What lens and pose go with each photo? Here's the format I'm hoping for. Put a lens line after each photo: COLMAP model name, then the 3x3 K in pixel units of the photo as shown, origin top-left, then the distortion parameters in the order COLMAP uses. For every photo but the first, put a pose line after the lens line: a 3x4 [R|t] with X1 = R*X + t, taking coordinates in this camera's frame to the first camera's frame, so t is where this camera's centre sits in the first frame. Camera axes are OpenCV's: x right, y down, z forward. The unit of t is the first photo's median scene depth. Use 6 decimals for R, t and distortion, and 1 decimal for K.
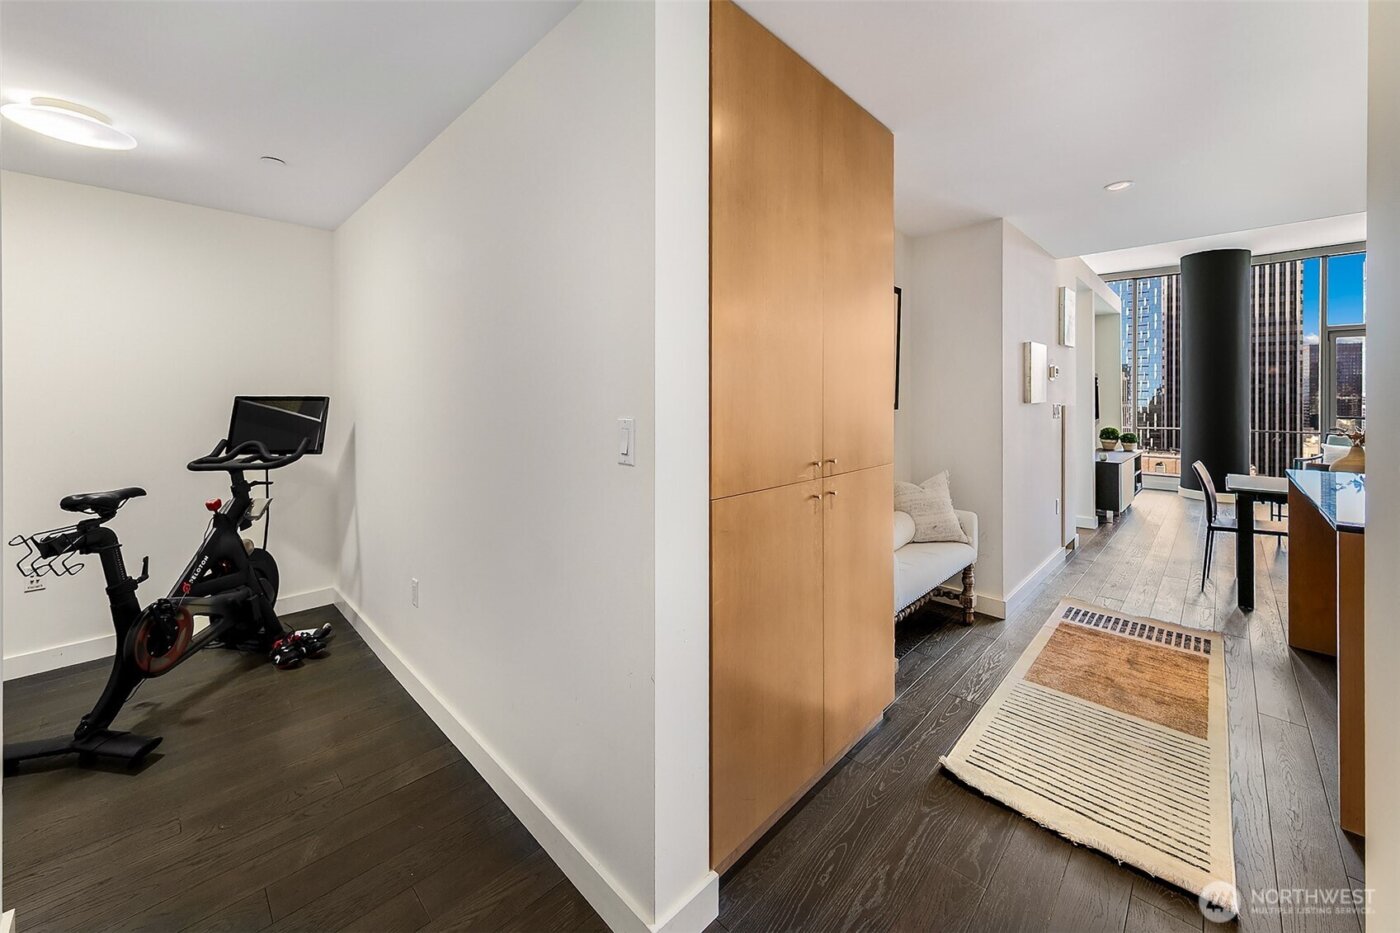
lens RADIAL K [[530.7, 0, 743.5], [0, 530.7, 399.6], [0, 0, 1]] dist [-0.002873, -0.001115]
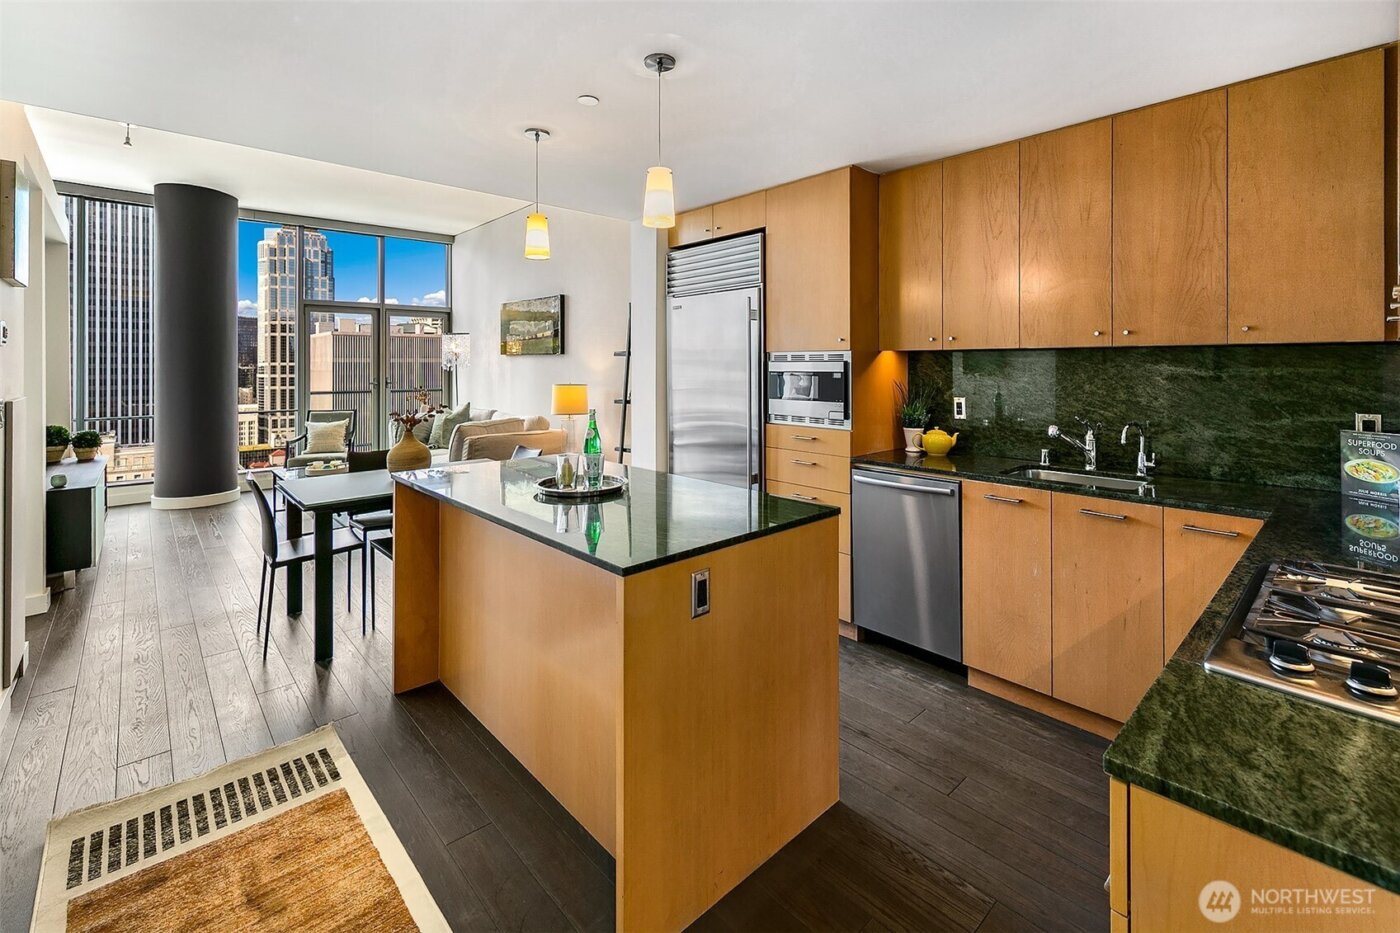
lens RADIAL K [[620.6, 0, 684.5], [0, 620.6, 361.6], [0, 0, 1]] dist [-0.009733, 0.000612]
pose [[0.106261, 0.006993, 0.994314, 0.093035], [0.006936, 0.999946, -0.007774, -0.013595], [-0.994314, 0.007722, 0.106207, 0.275396]]
